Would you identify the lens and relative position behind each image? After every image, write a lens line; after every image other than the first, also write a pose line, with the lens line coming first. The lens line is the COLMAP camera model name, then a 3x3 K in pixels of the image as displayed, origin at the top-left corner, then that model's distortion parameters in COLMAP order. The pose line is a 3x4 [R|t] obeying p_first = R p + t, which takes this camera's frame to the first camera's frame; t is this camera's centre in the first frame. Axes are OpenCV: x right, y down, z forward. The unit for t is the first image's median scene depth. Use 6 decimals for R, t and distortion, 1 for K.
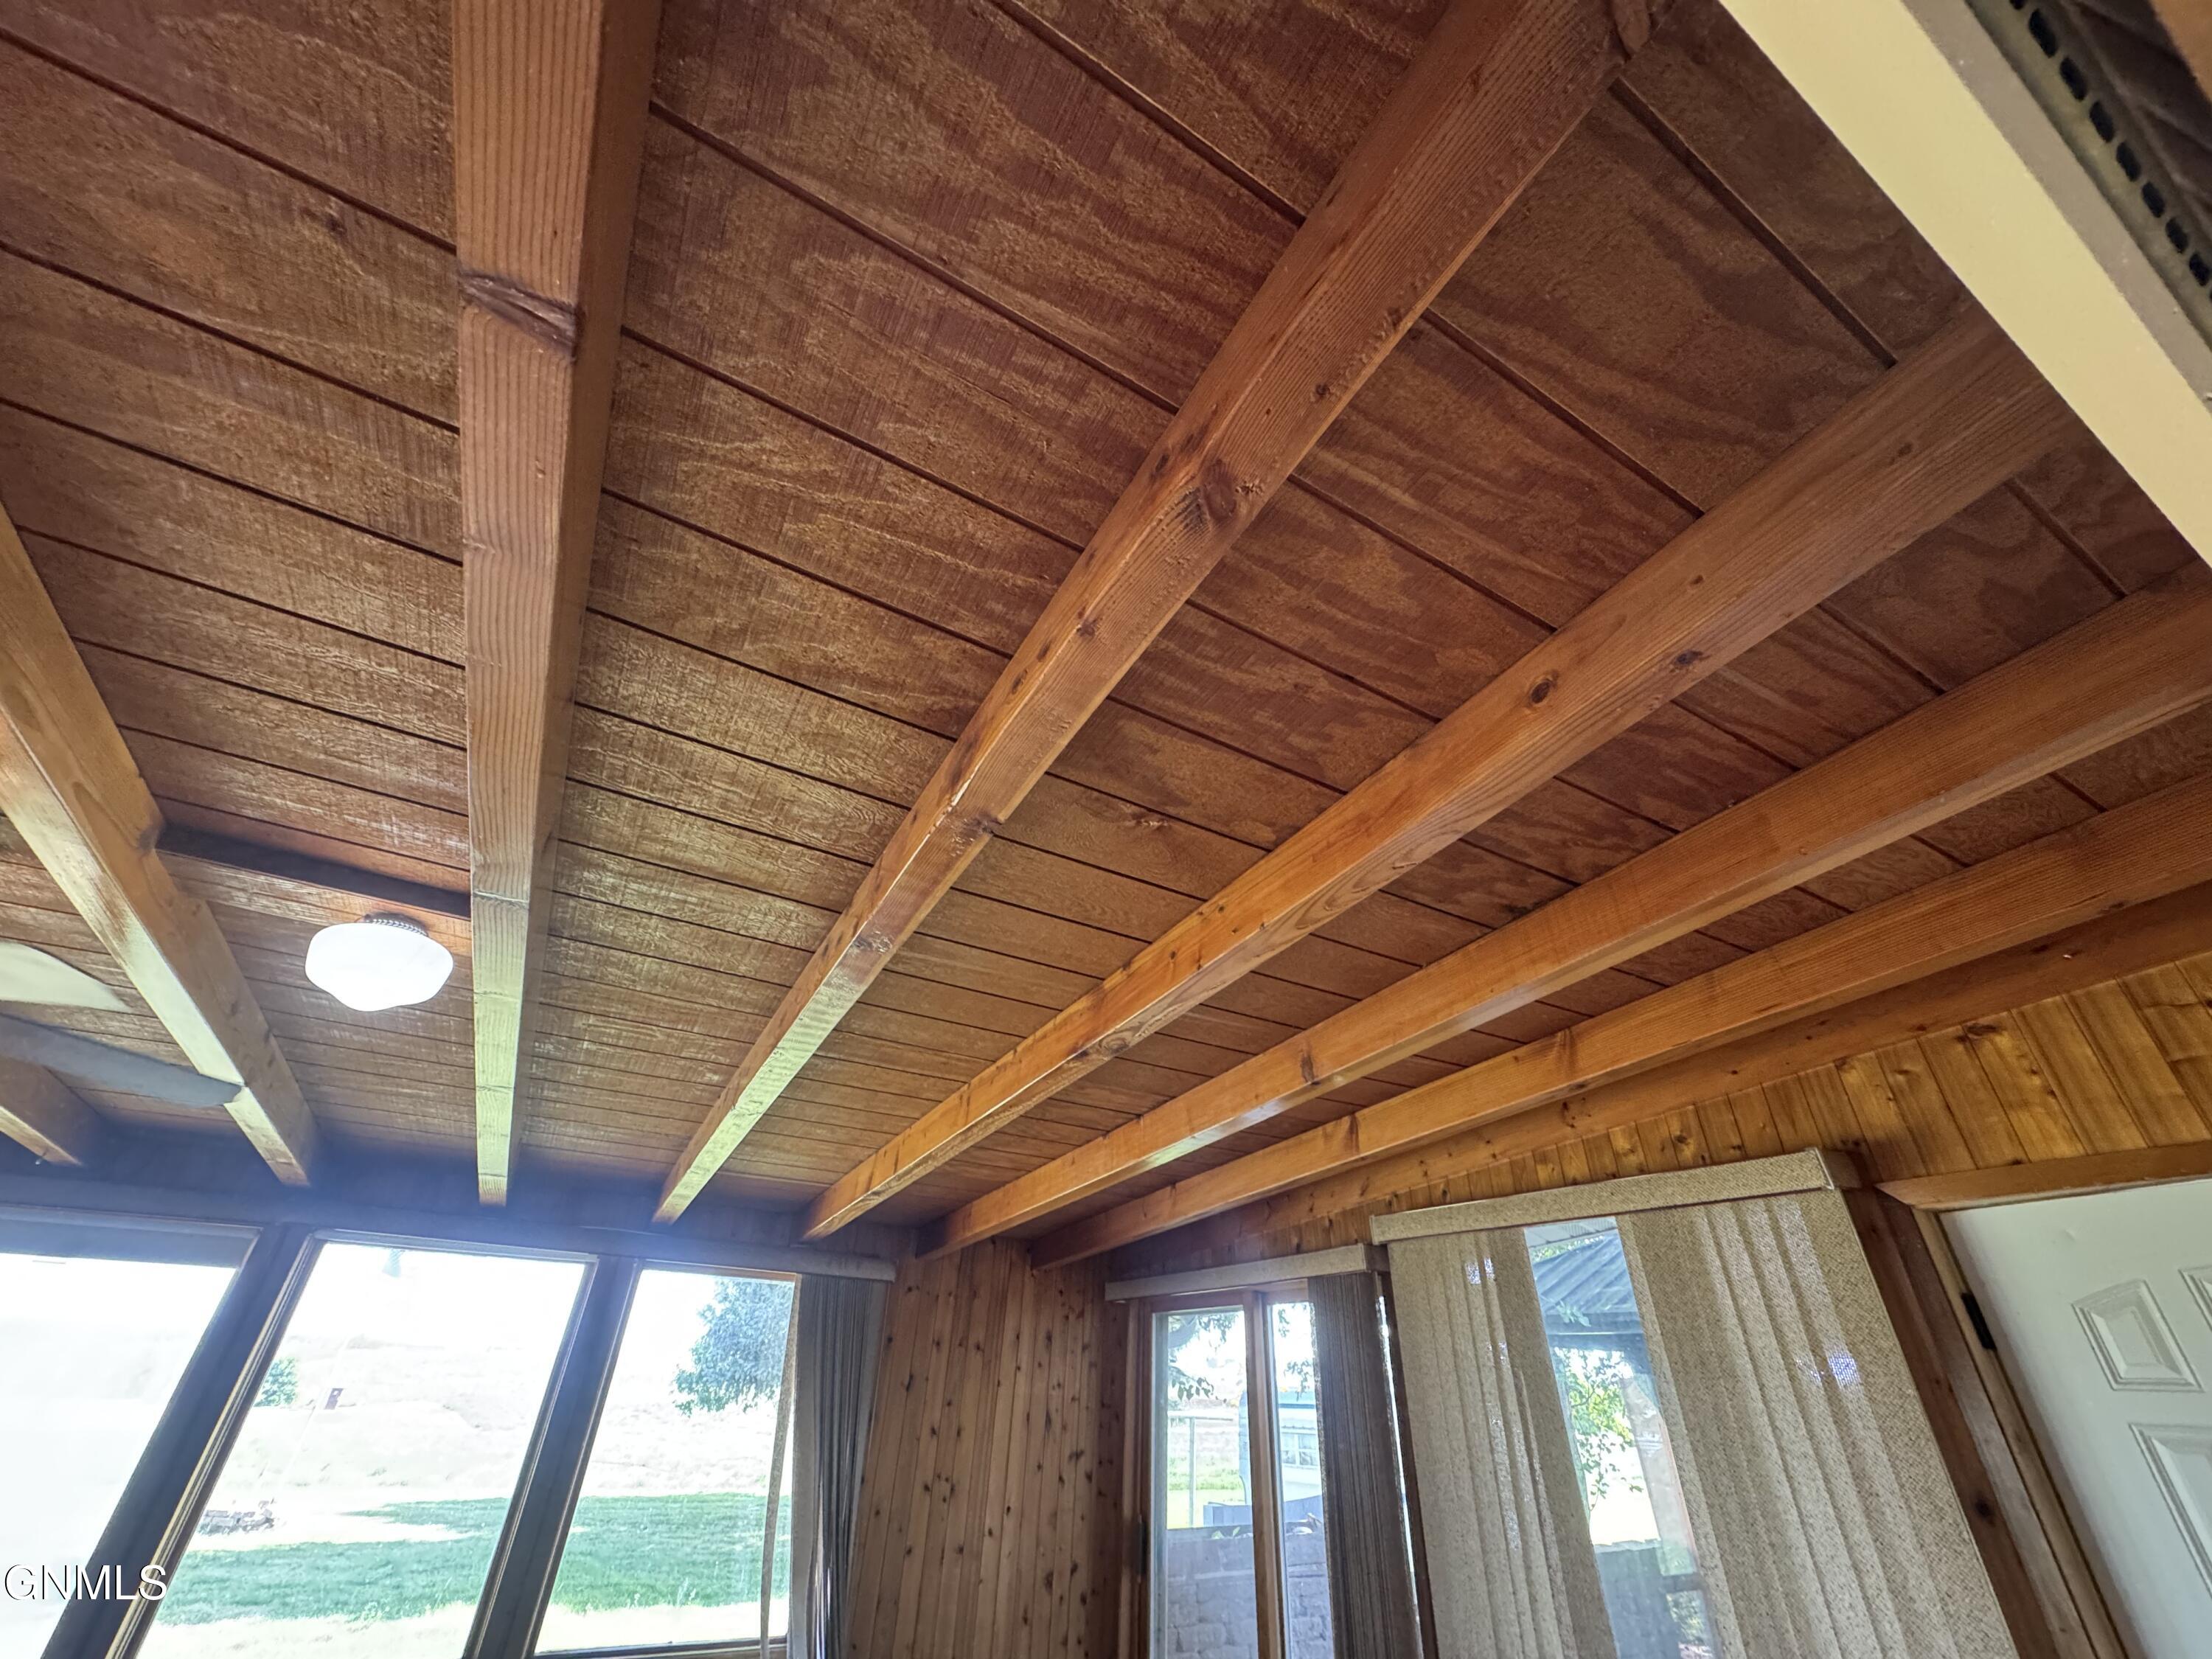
lens RADIAL K [[881.9, 0, 1103.9], [0, 881.9, 829.5], [0, 0, 1]] dist [-0.001239, 0.000510]
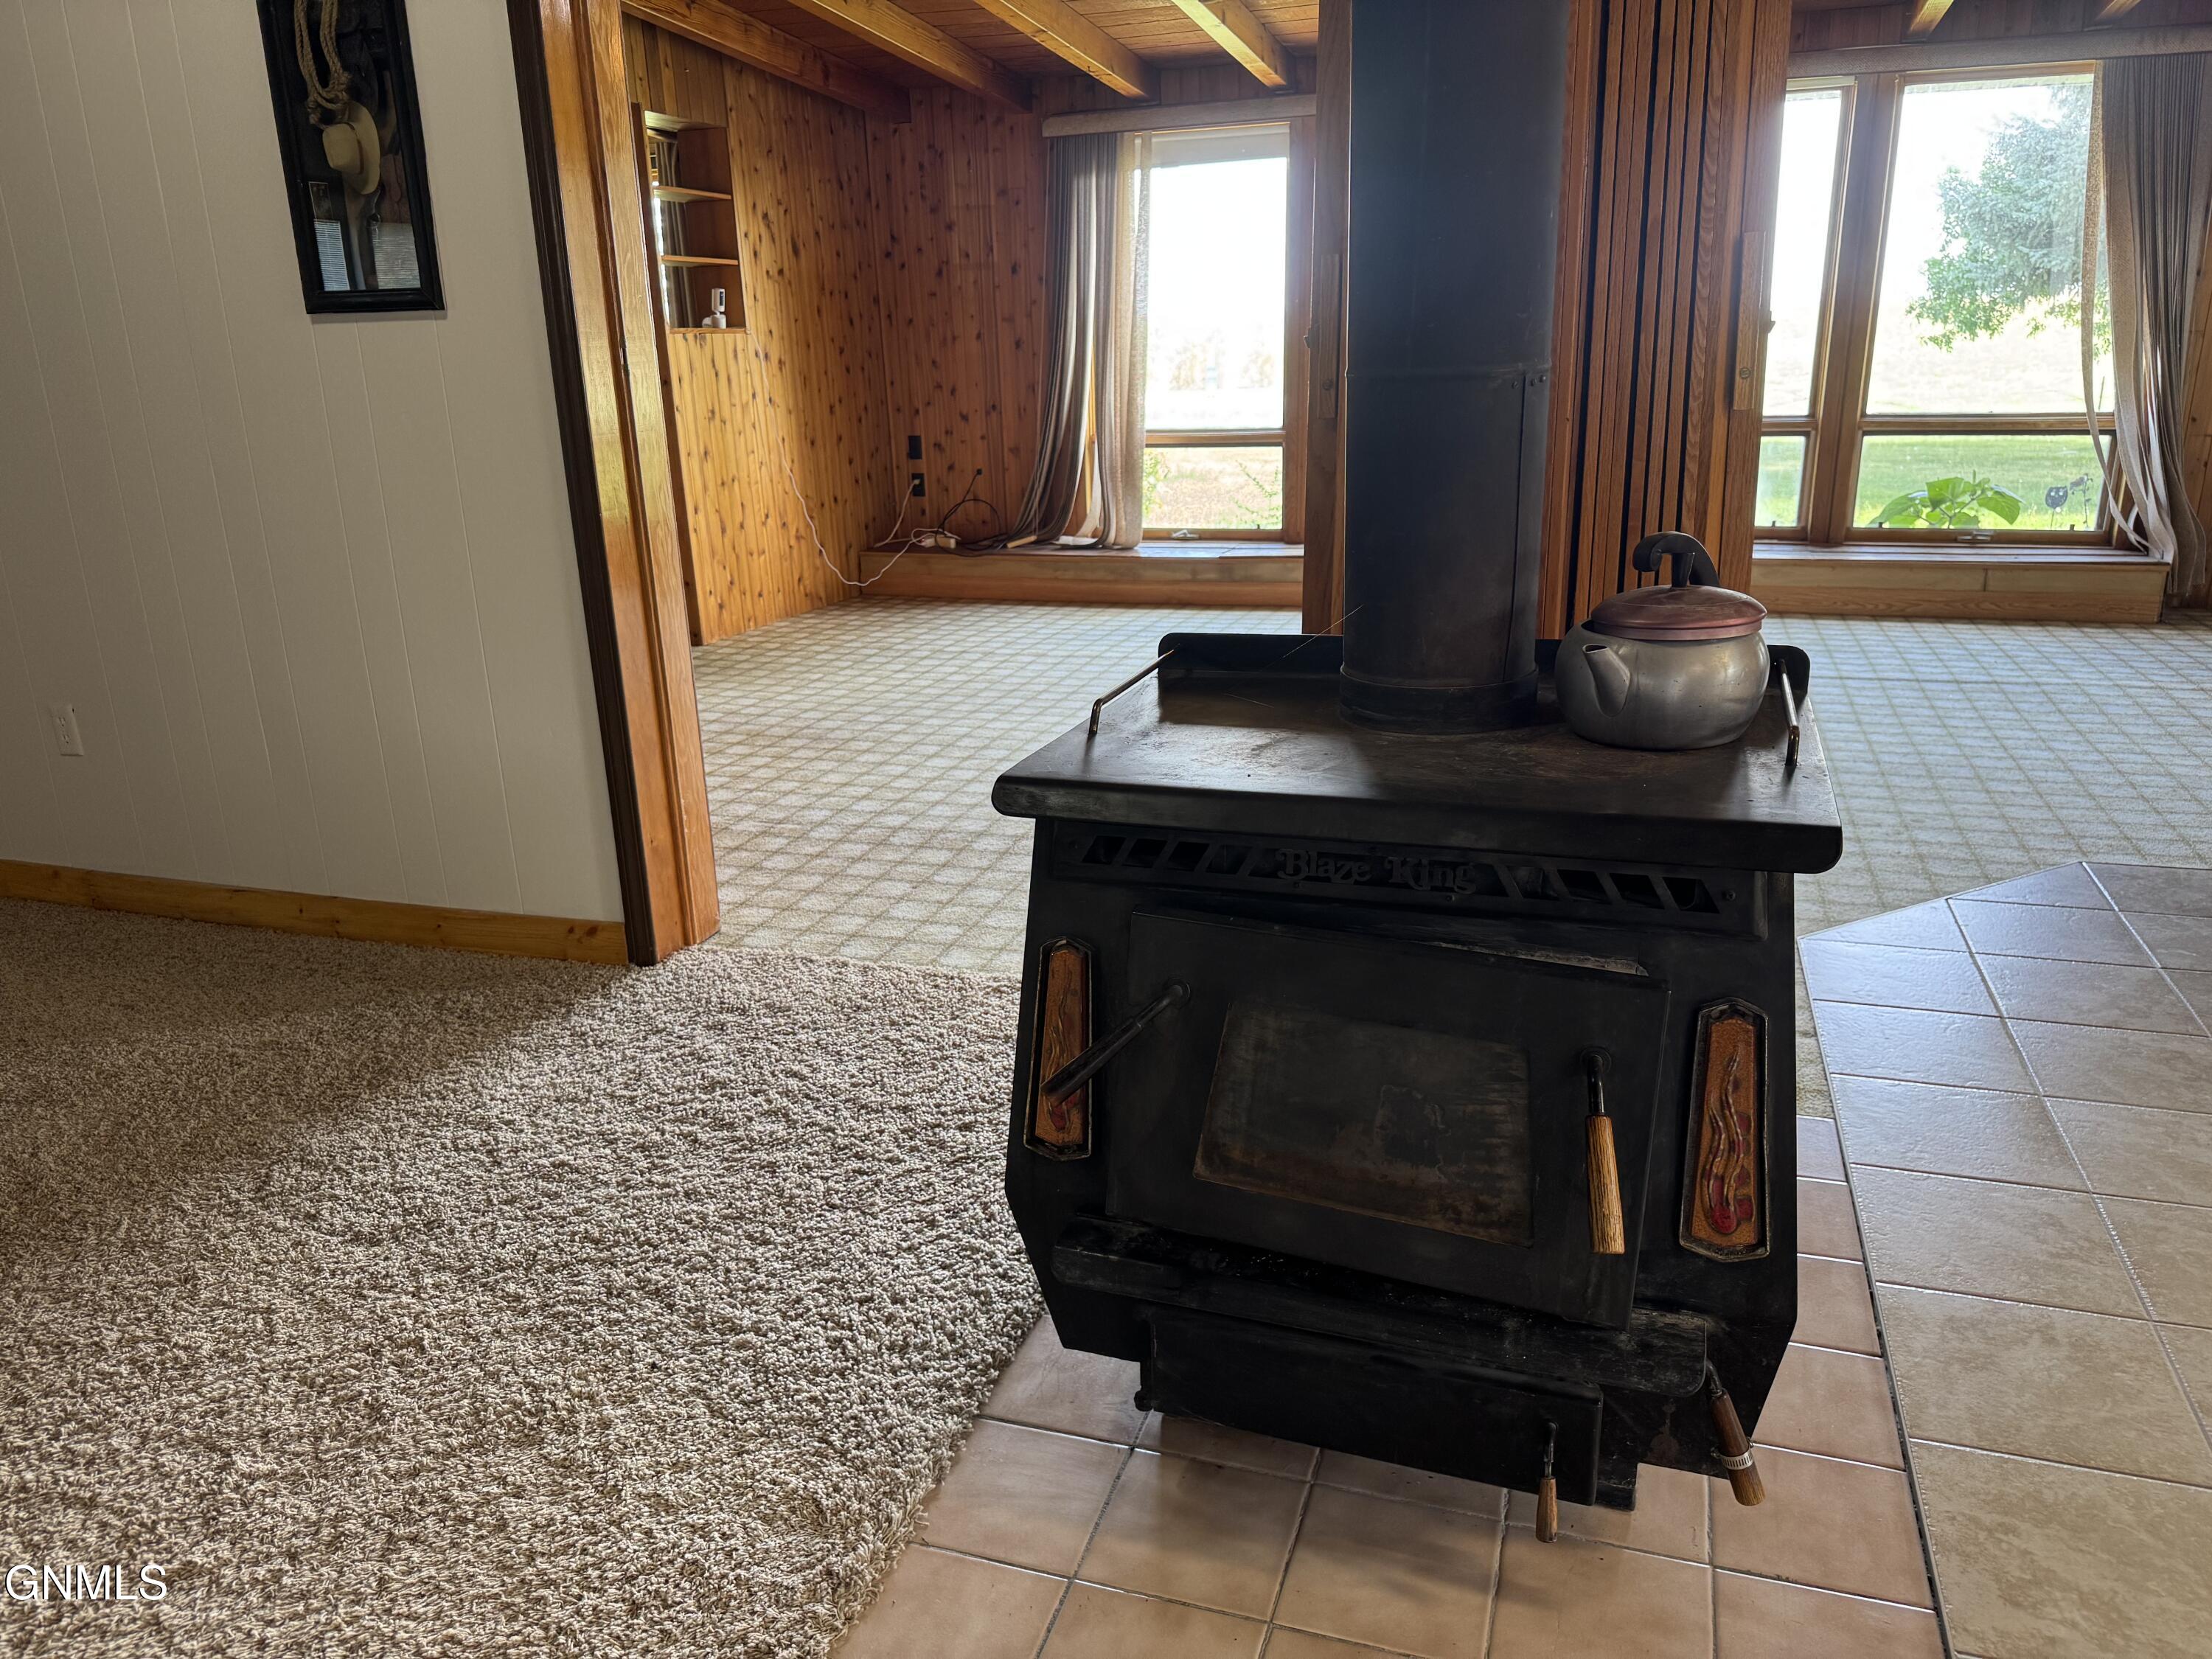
lens RADIAL K [[1558.9, 0, 1153.0], [0, 1558.9, 845.7], [0, 0, 1]] dist [-0.001494, -0.006184]
pose [[0.680763, 0.167131, -0.713182, 0.204599], [0.433409, 0.693004, 0.576110, -0.198368], [0.590524, -0.701294, 0.399335, -0.595974]]
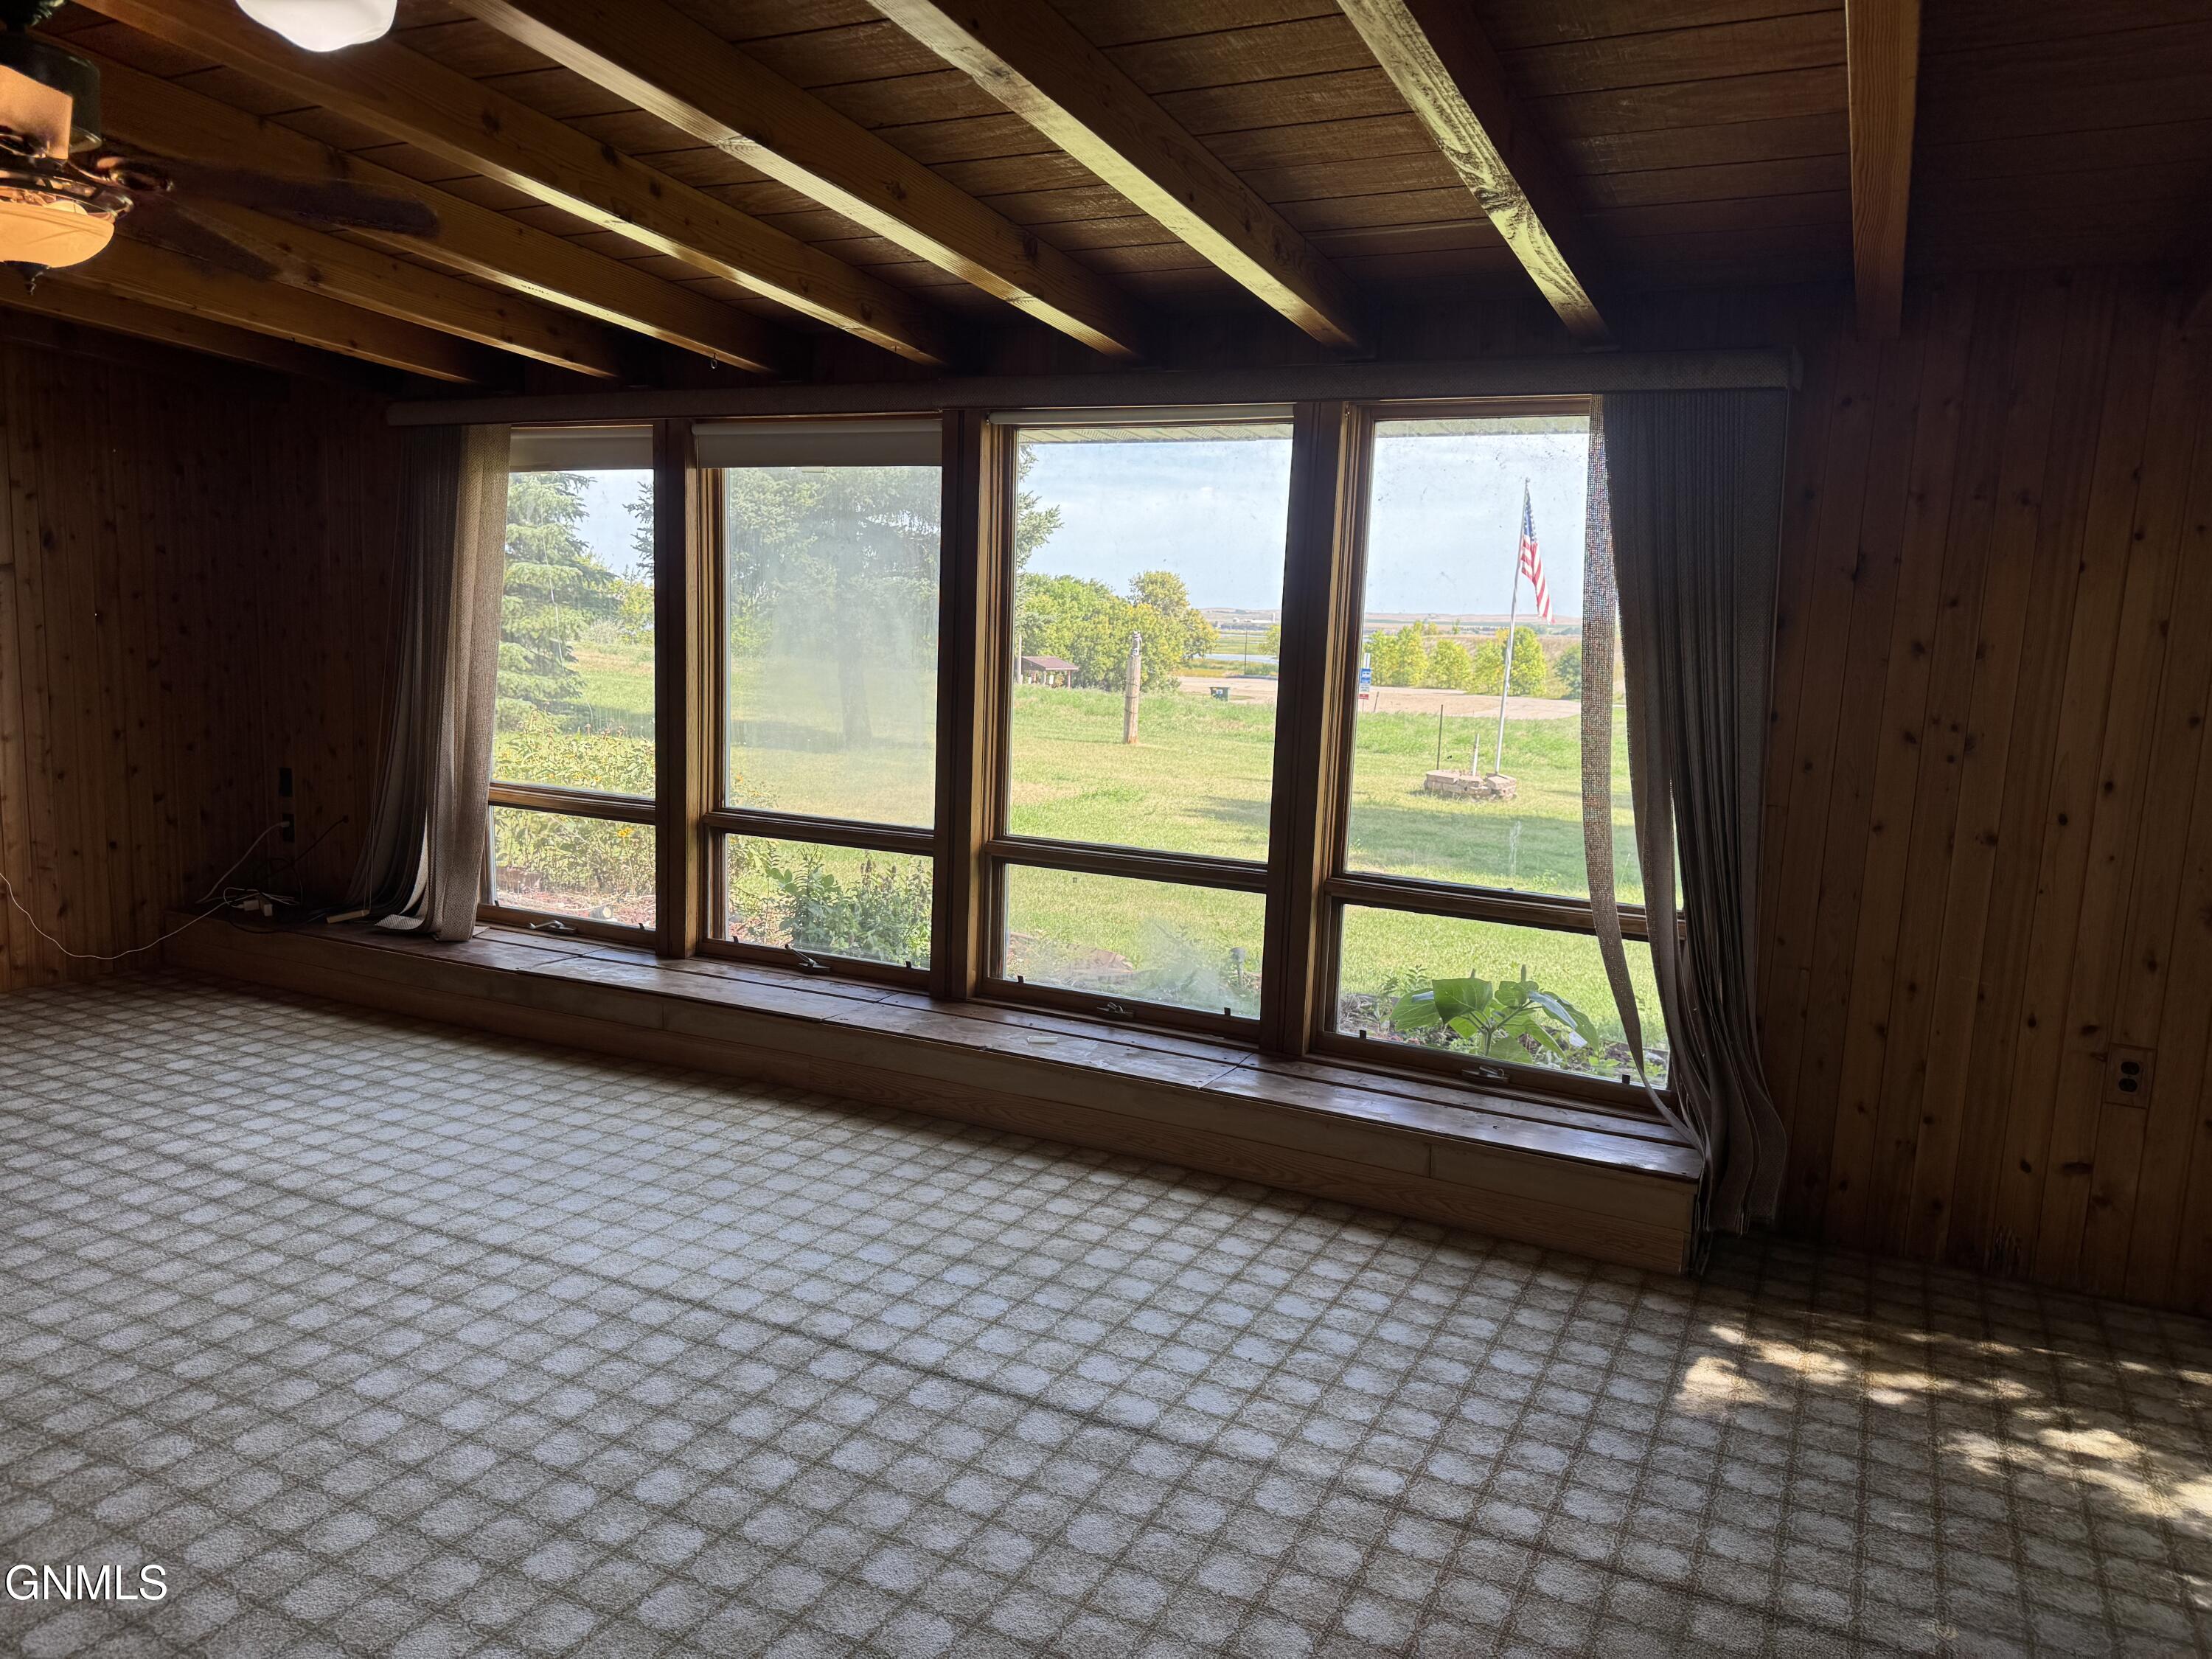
lens RADIAL K [[1556.6, 0, 1114.4], [0, 1556.6, 813.7], [0, 0, 1]] dist [0.128427, -0.211607]
pose [[0.567117, 0.085576, -0.819179, 0.296570], [0.423373, 0.822842, 0.379059, 0.221576], [0.706494, -0.561789, 0.430418, 0.231651]]
